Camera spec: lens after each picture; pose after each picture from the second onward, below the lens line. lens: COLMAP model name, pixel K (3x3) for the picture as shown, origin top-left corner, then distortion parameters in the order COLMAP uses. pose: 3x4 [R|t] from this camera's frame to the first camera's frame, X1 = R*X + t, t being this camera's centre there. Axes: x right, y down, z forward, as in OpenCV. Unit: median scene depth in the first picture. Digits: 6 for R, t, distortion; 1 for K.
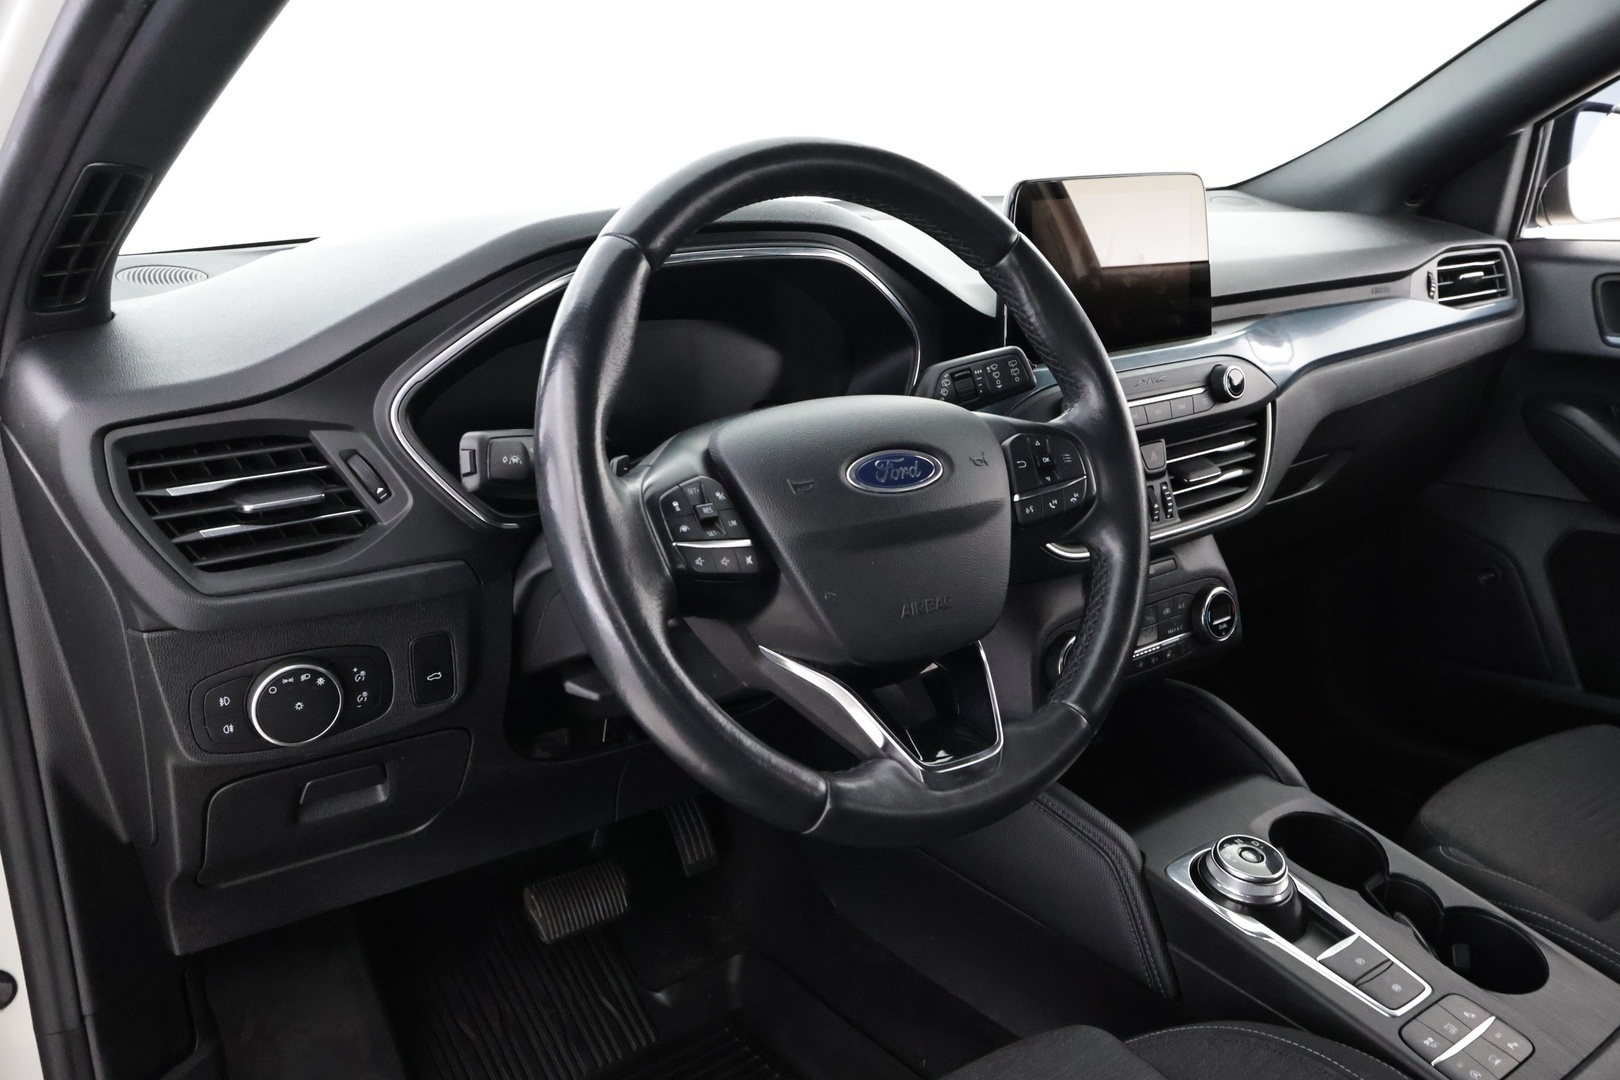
lens RADIAL K [[1362.8, 0, 810.0], [0, 1362.8, 540.0], [0, 0, 1]] dist [-0.007811, -0.012697]
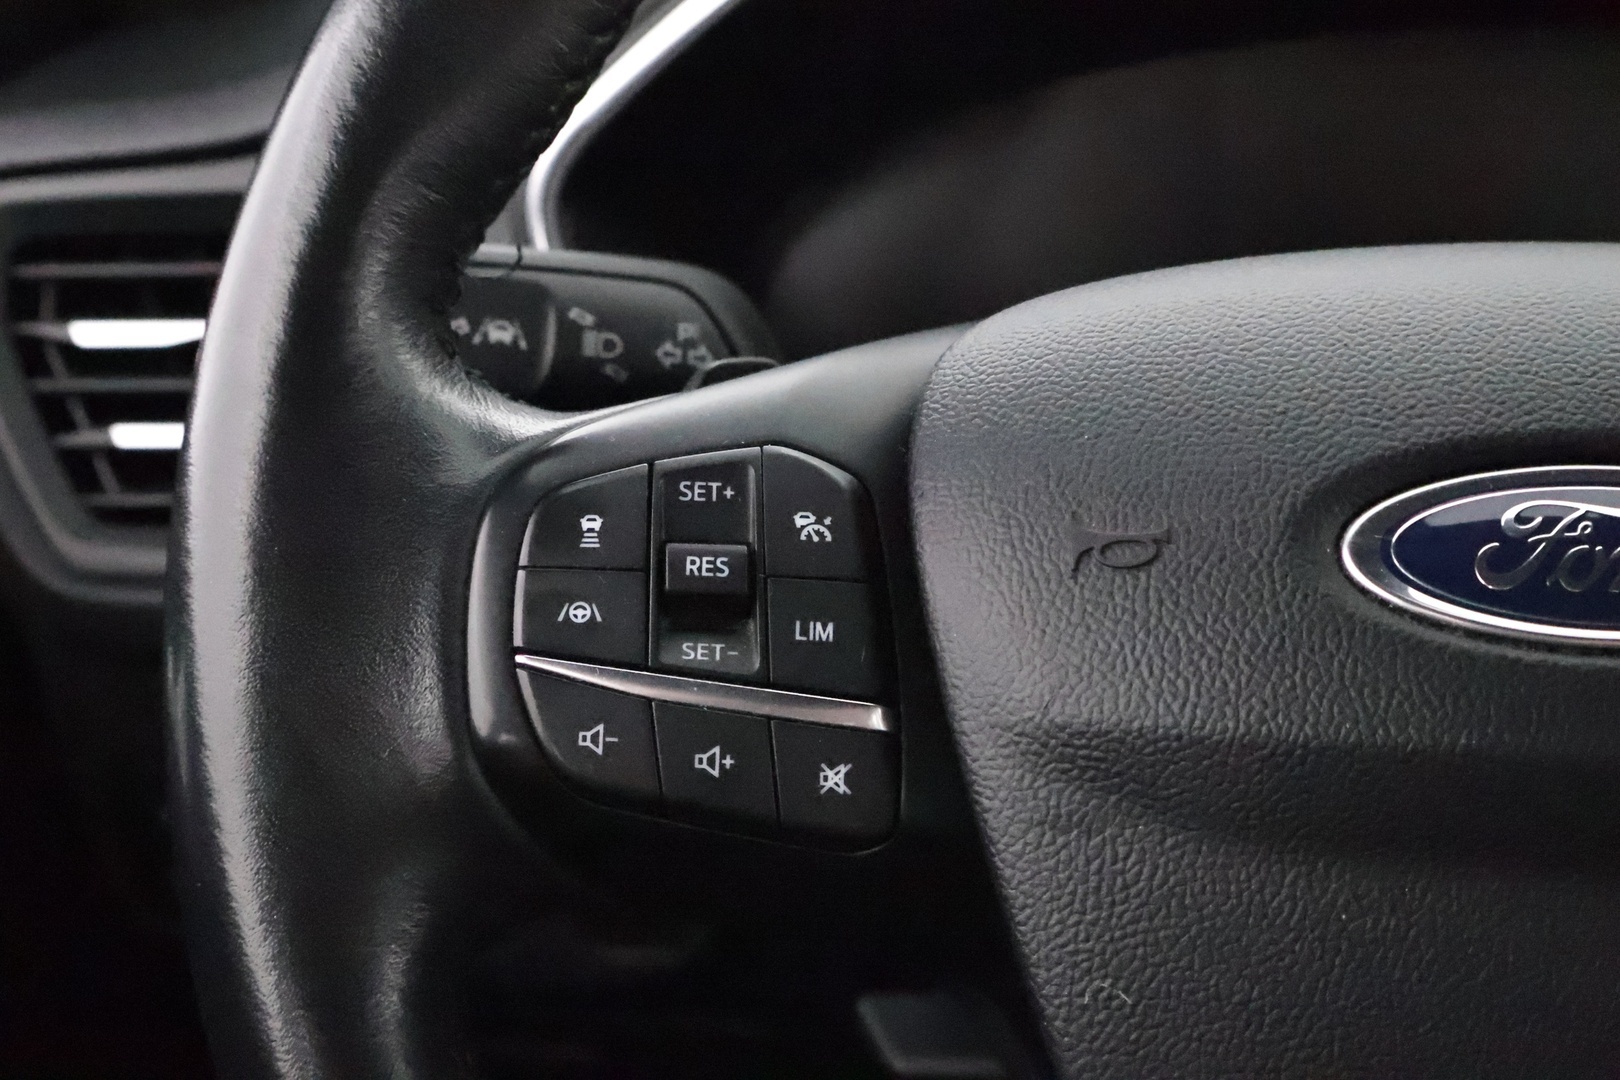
lens RADIAL K [[2299.2, 0, 810.0], [0, 2299.2, 540.0], [0, 0, 1]] dist [0.001279, -0.003032]
pose [[0.677723, 0.161388, -0.717388, 0.218643], [-0.168751, 0.983714, 0.061882, -0.047560], [0.715691, 0.079121, 0.693920, 0.549491]]
